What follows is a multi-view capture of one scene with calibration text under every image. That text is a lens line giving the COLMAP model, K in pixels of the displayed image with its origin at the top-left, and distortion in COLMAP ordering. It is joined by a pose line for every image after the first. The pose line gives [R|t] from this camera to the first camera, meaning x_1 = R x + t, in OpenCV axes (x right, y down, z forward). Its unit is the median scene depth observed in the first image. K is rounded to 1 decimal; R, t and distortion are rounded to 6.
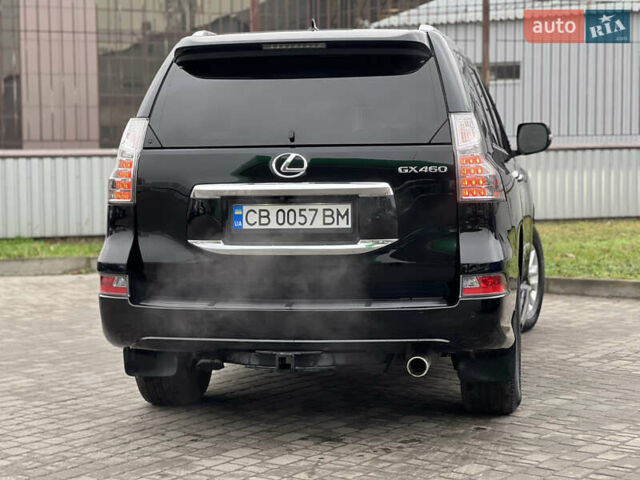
lens RADIAL K [[1471.3, 0, 320.0], [0, 1471.3, 240.0], [0, 0, 1]] dist [-0.108651, 3.701327]
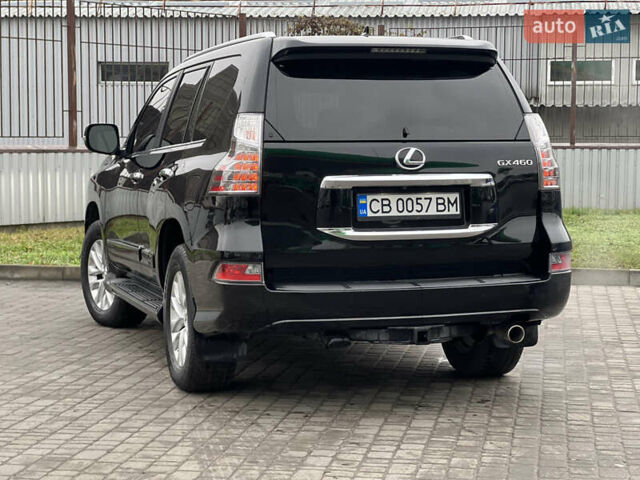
lens RADIAL K [[1471.3, 0, 320.0], [0, 1471.3, 240.0], [0, 0, 1]] dist [-0.108651, 3.701327]
pose [[0.883756, -0.021551, 0.467451, -0.595646], [0.022200, 0.999745, 0.004121, 0.004511], [-0.467420, 0.006736, 0.884009, 0.053567]]
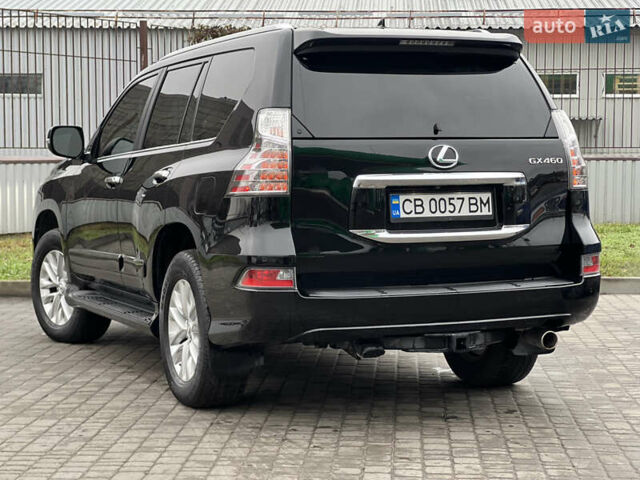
lens RADIAL K [[1471.3, 0, 320.0], [0, 1471.3, 240.0], [0, 0, 1]] dist [-0.108651, 3.701327]
pose [[0.829334, -0.023396, 0.558264, -0.676999], [0.031814, 0.999479, -0.005374, 0.011784], [-0.557847, 0.022217, 0.829646, 0.178385]]
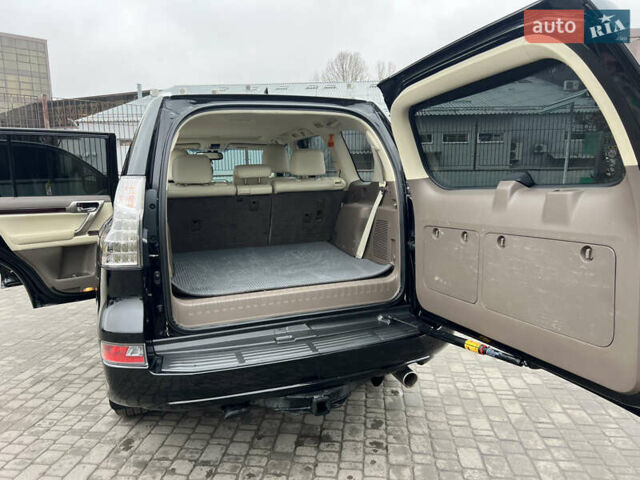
lens RADIAL K [[490.5, 0, 320.0], [0, 490.5, 240.0], [0, 0, 1]] dist [-0.003241, 0.000750]
pose [[0.854432, -0.082862, 0.512913, -0.194704], [0.041428, 0.994923, 0.091718, -0.068821], [-0.517909, -0.057118, 0.853527, 0.685373]]
